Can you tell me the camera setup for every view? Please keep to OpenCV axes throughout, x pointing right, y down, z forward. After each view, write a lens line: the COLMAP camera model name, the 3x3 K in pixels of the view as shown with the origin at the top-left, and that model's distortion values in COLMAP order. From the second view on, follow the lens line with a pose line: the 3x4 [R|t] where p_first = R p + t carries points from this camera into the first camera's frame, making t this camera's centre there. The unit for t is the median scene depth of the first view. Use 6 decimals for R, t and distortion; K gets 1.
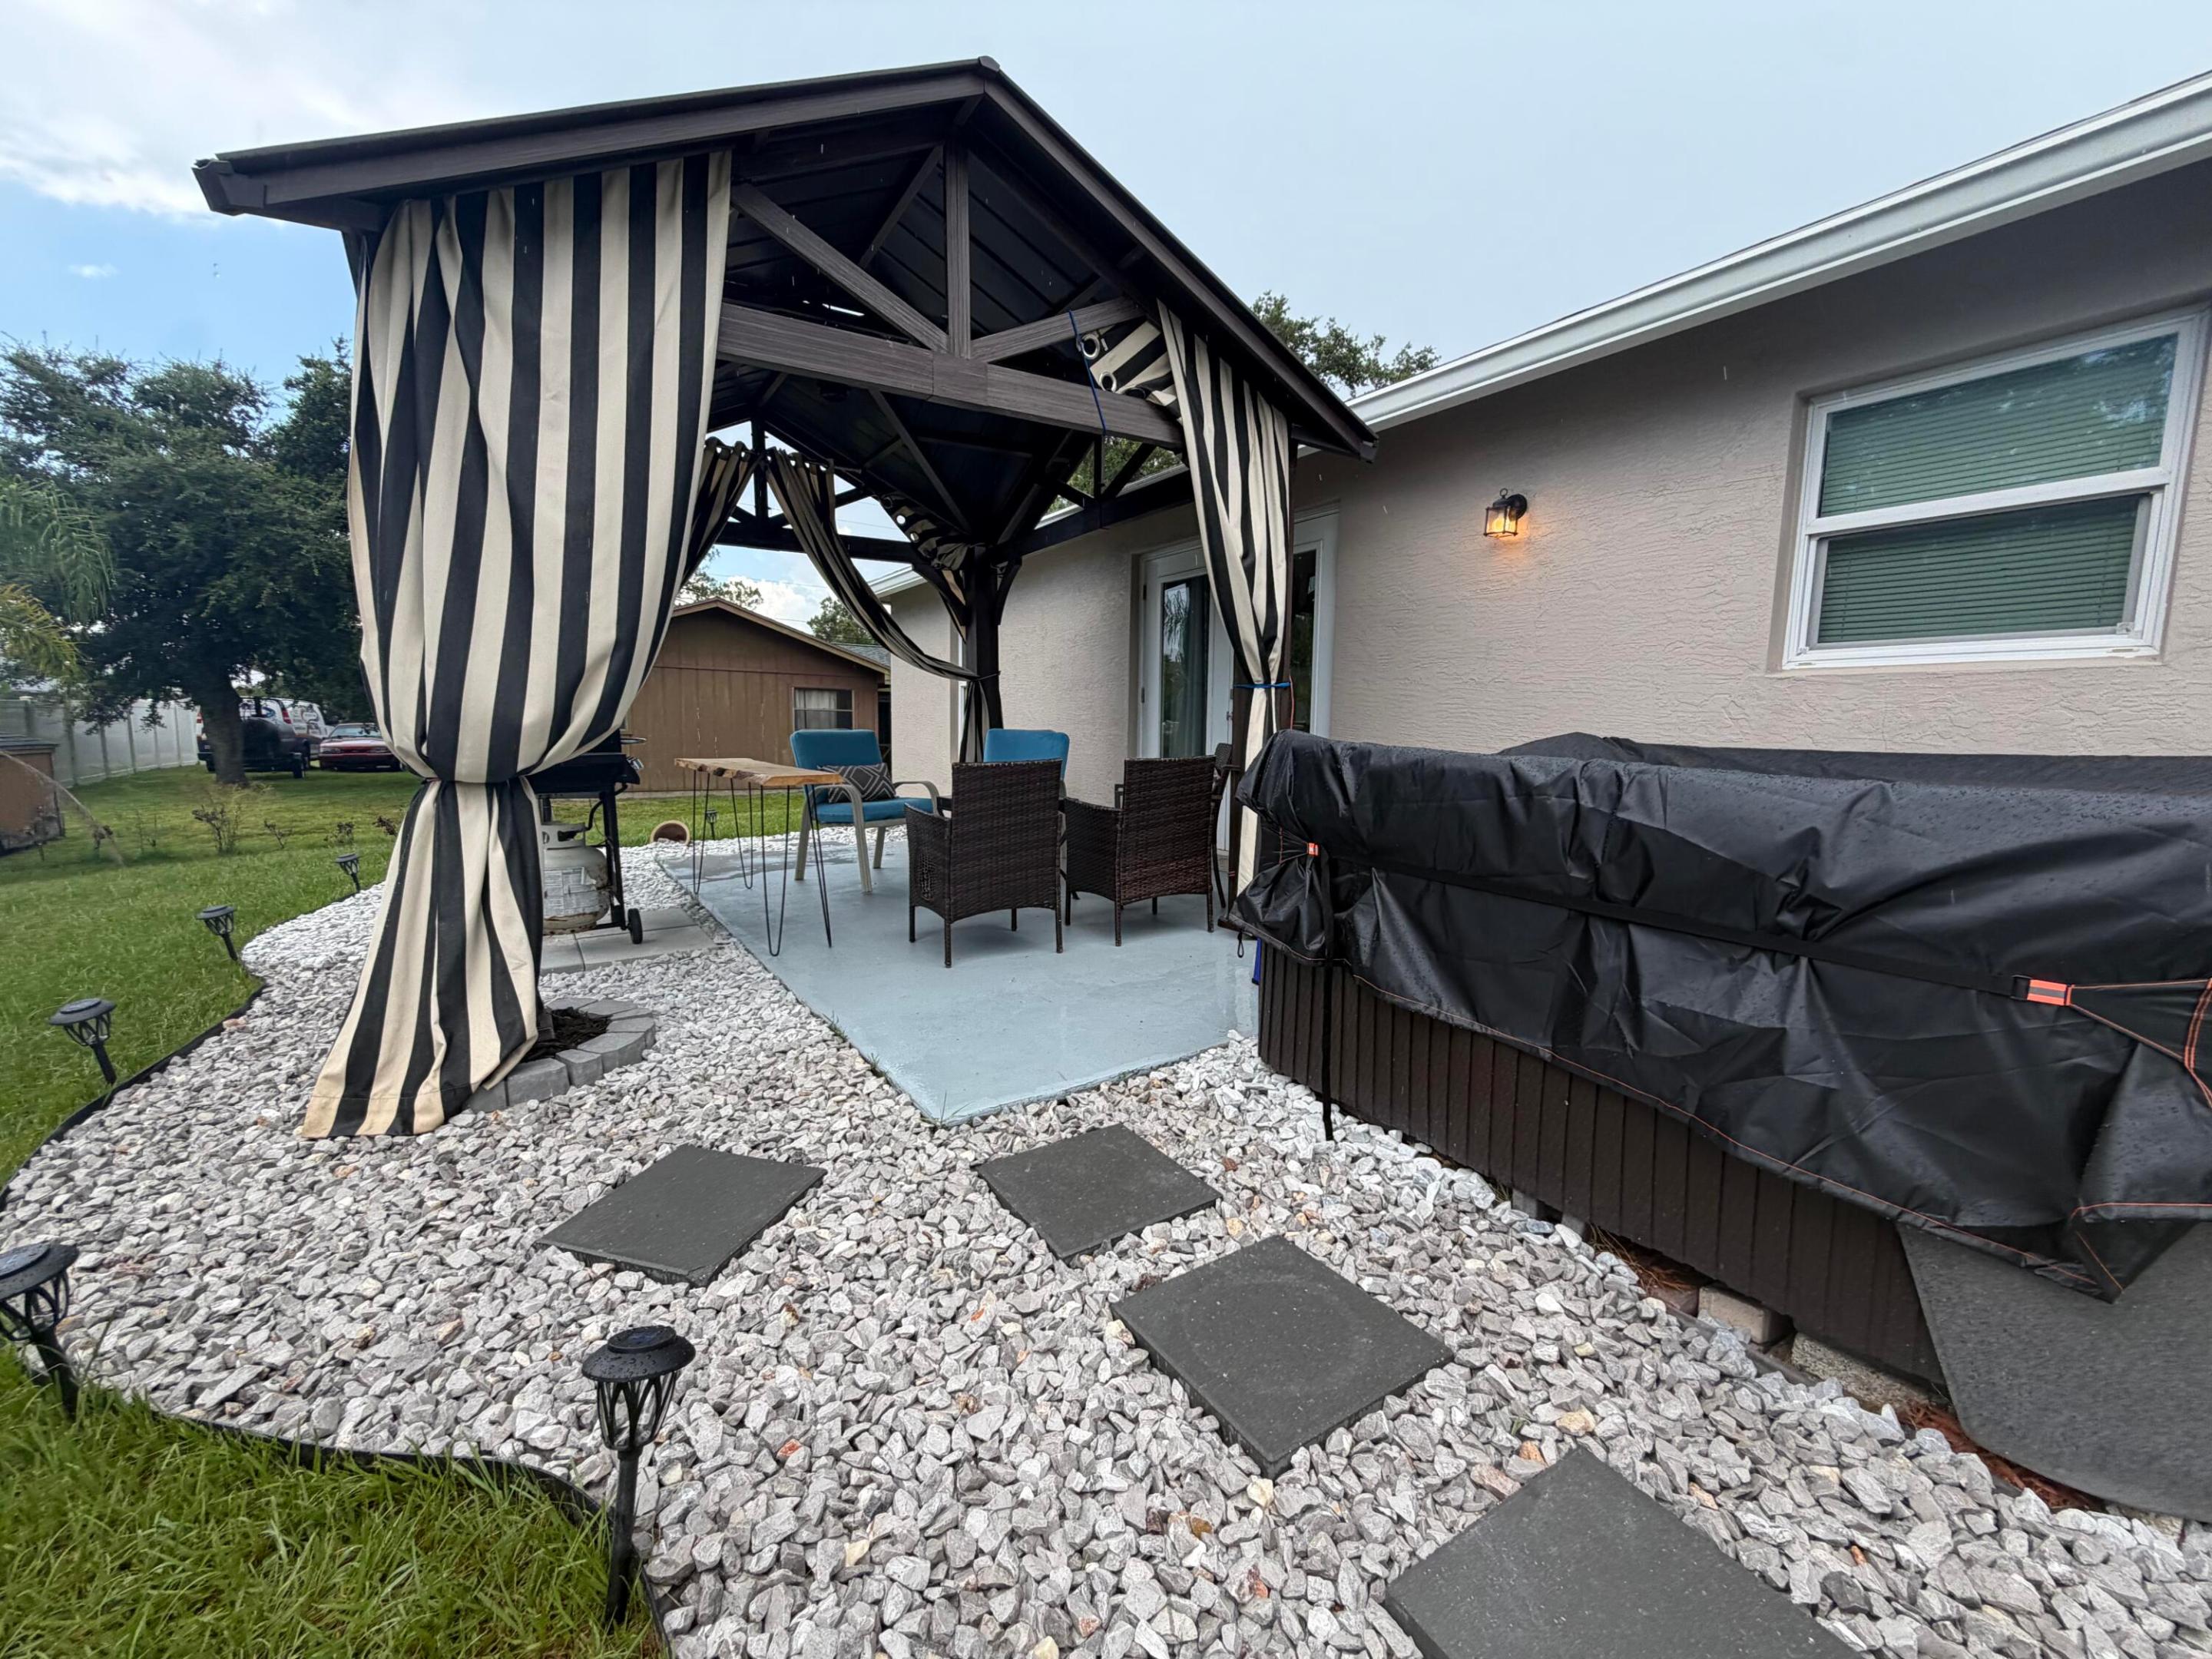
lens RADIAL K [[881.5, 0, 1096.1], [0, 881.5, 829.7], [0, 0, 1]] dist [-0.000372, 0.000327]
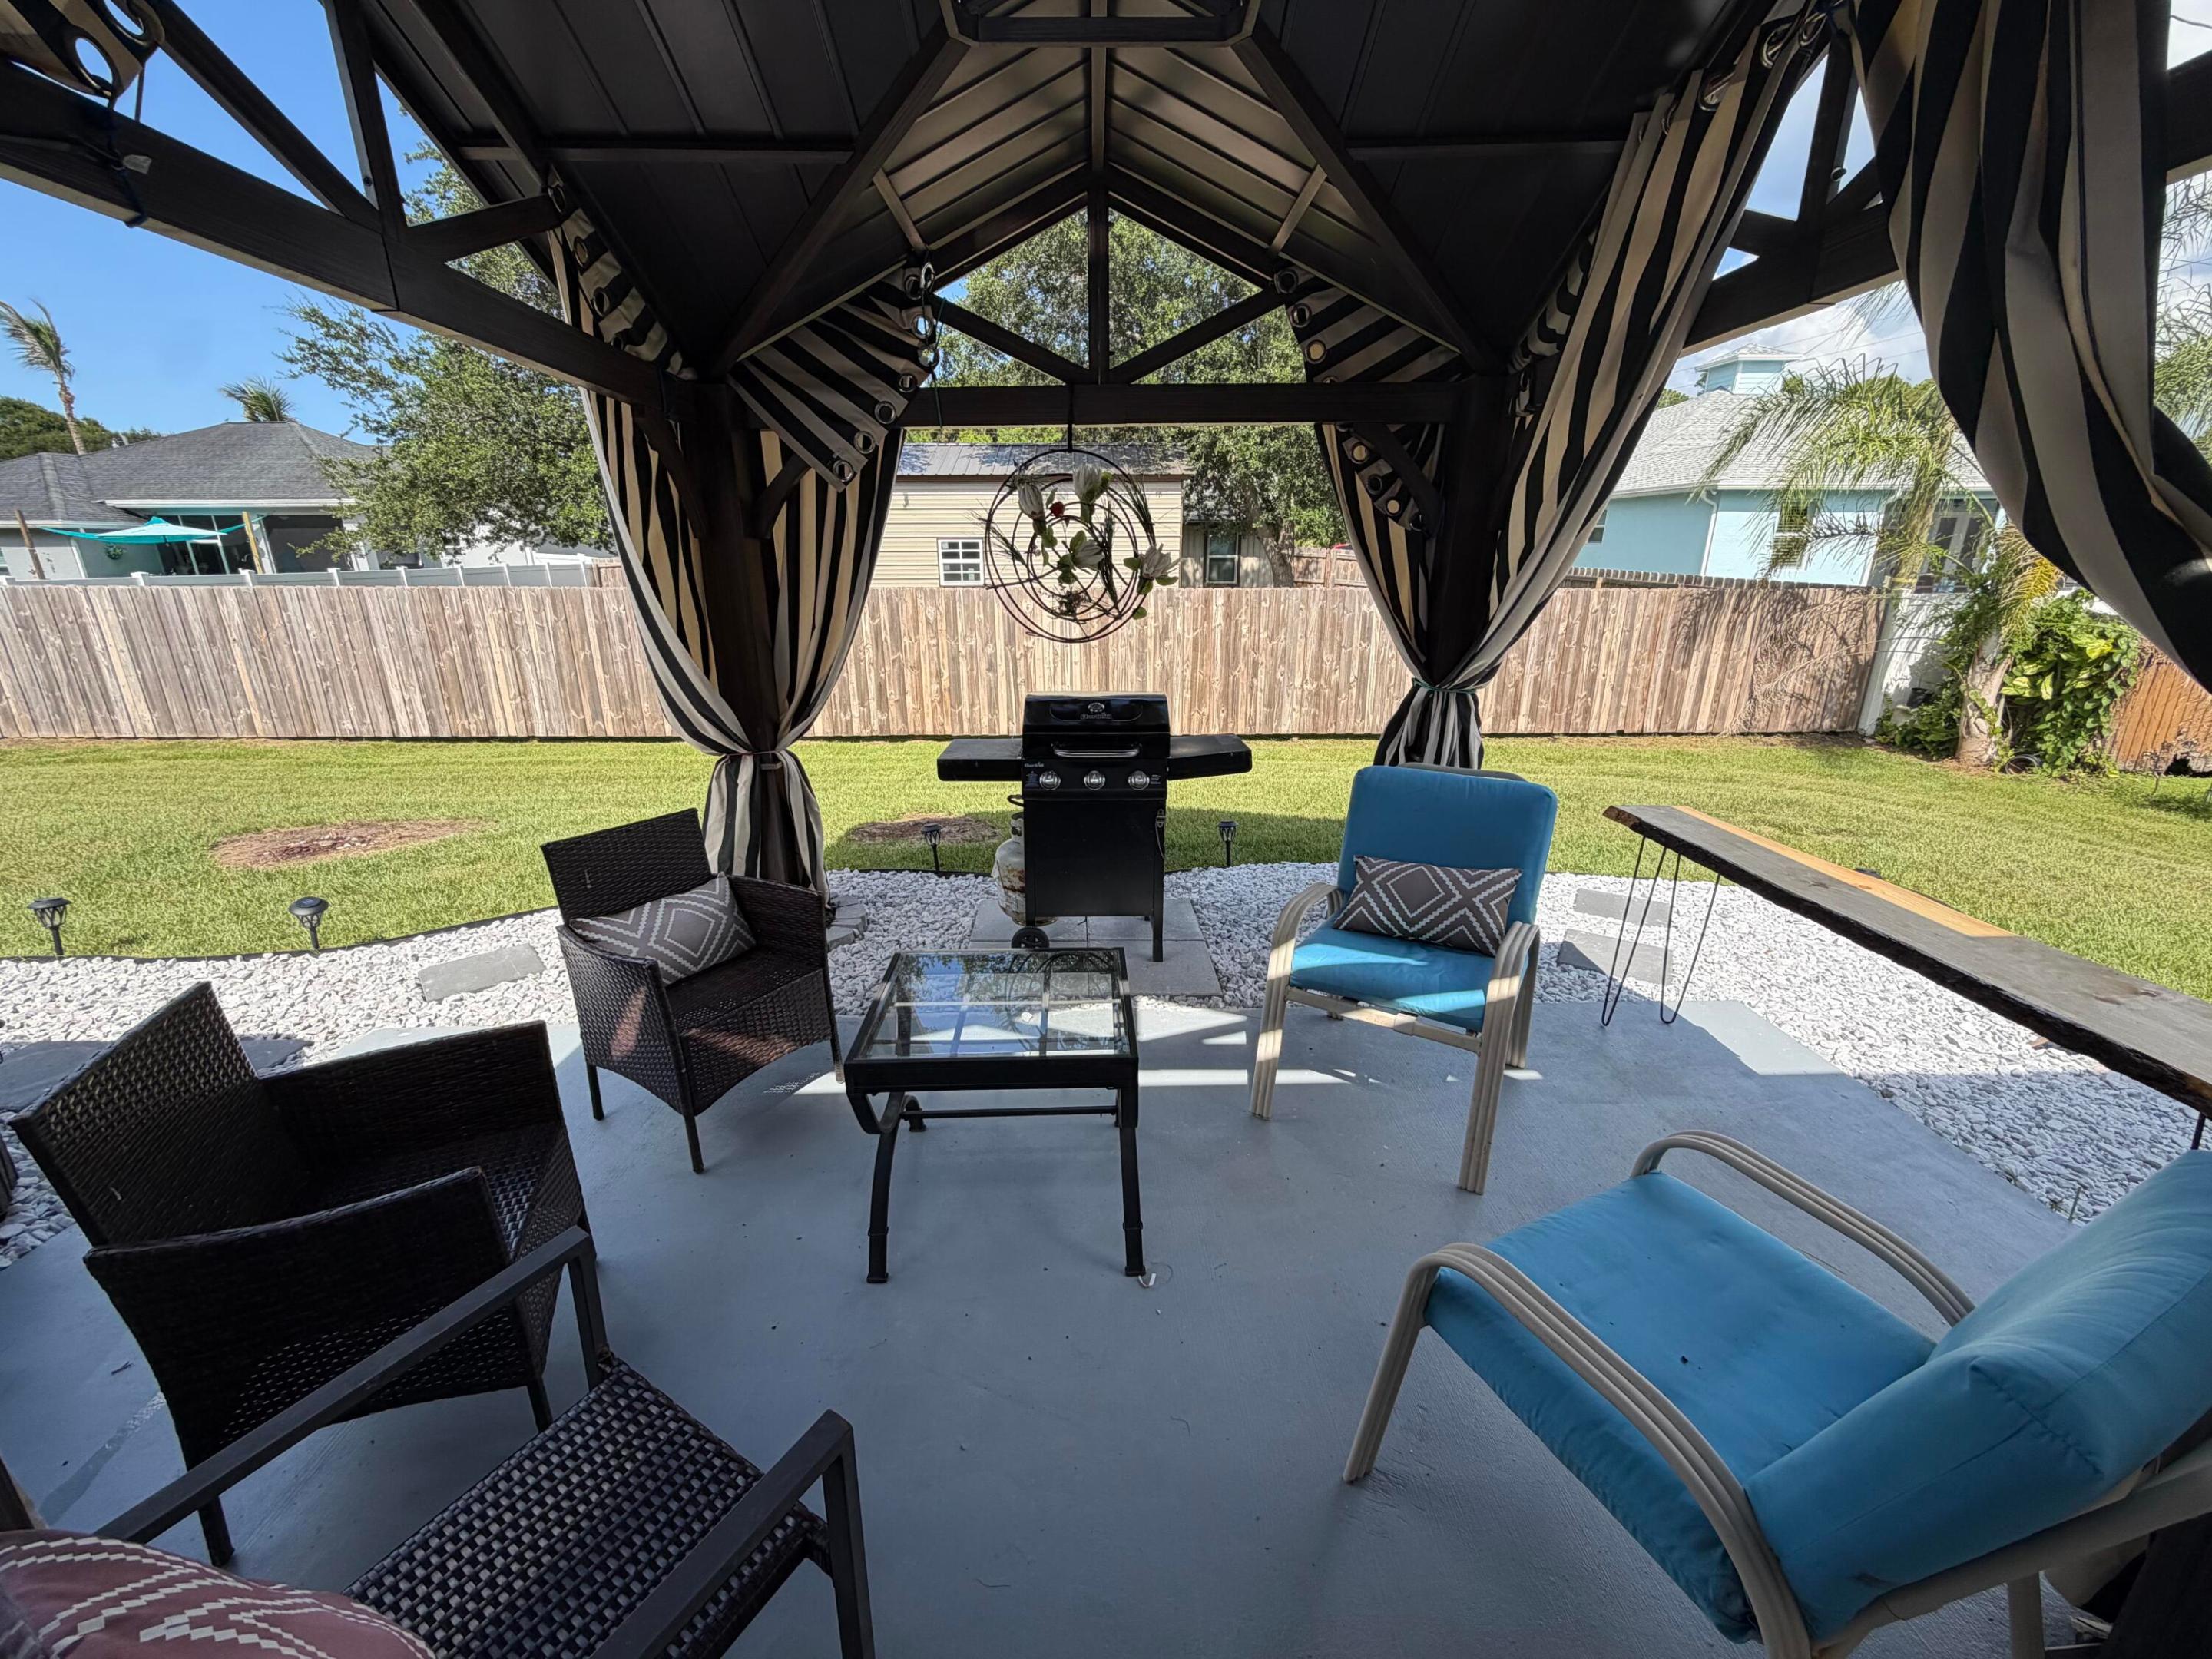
lens RADIAL K [[881.5, 0, 1096.1], [0, 881.5, 829.7], [0, 0, 1]] dist [-0.000372, 0.000327]
pose [[-0.530832, 0.243931, -0.811613, 0.193854], [-0.099894, 0.932995, 0.345747, -0.463826], [0.841569, 0.264609, -0.470896, 2.055247]]
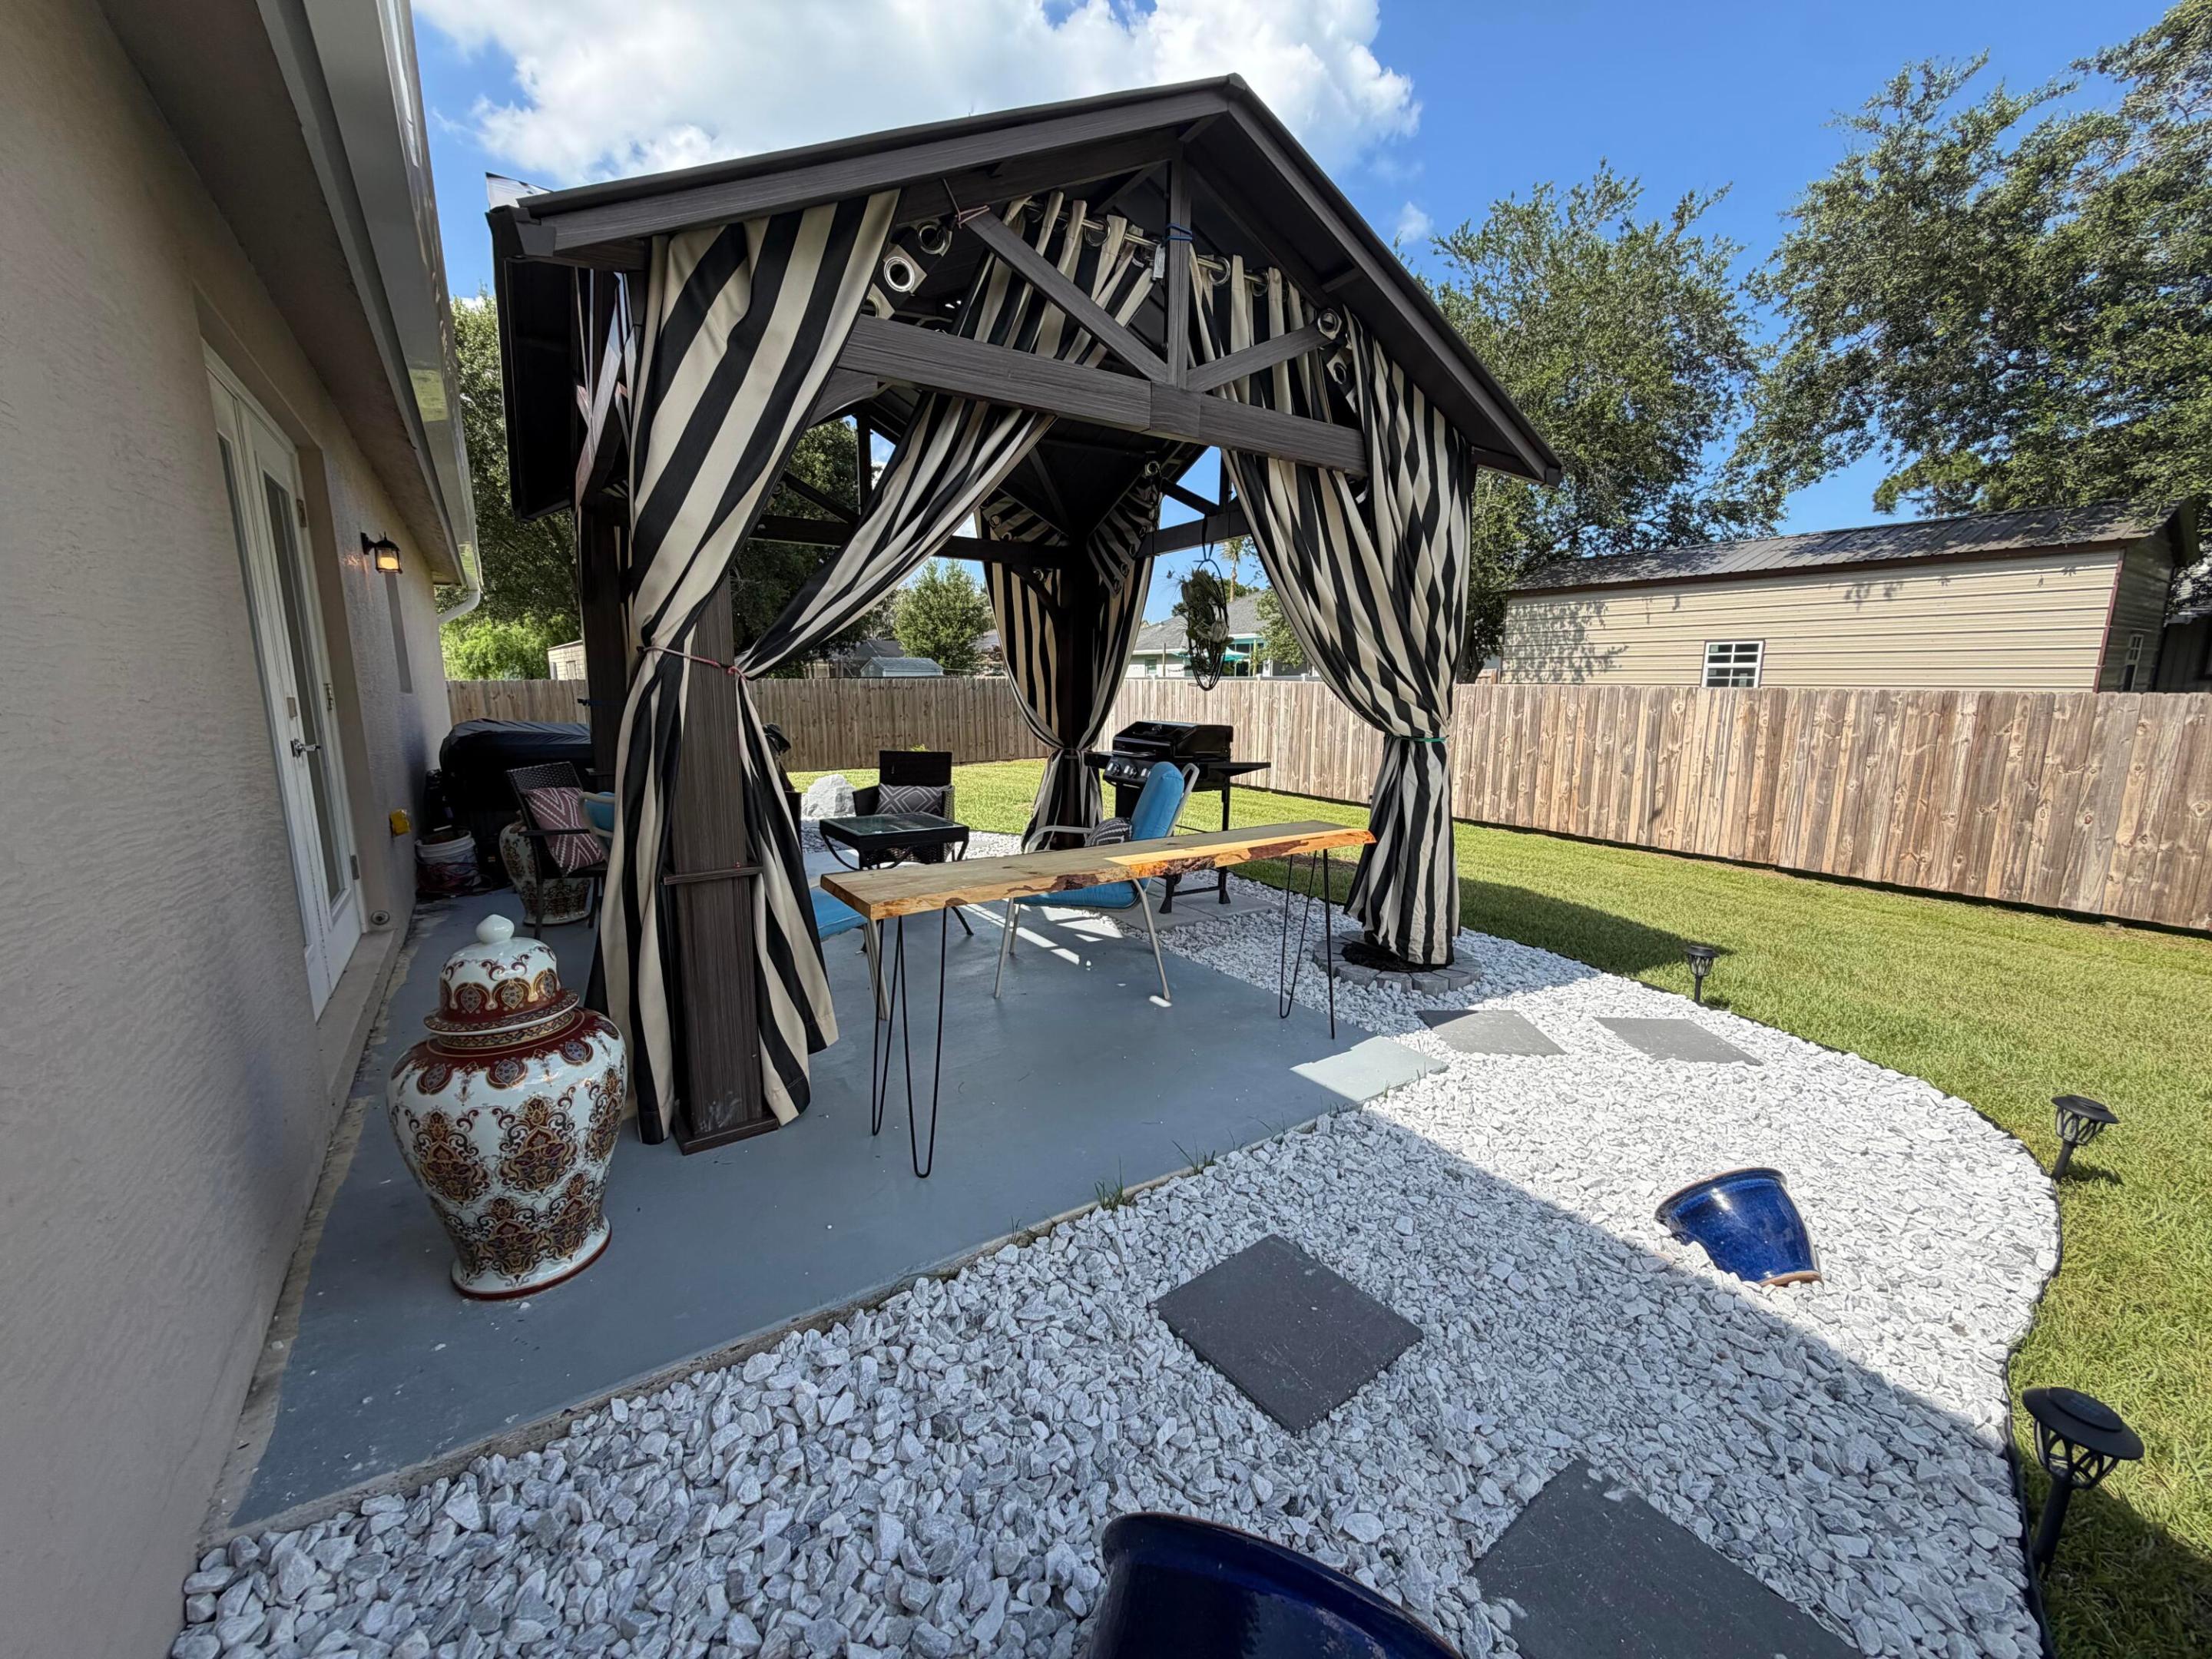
lens RADIAL K [[881.5, 0, 1096.1], [0, 881.5, 829.7], [0, 0, 1]] dist [-0.000372, 0.000327]
pose [[-0.999720, -0.008258, -0.022193, -0.665063], [-0.014243, 0.958437, 0.284949, -0.510852], [0.018918, 0.285185, -0.958286, 3.221748]]
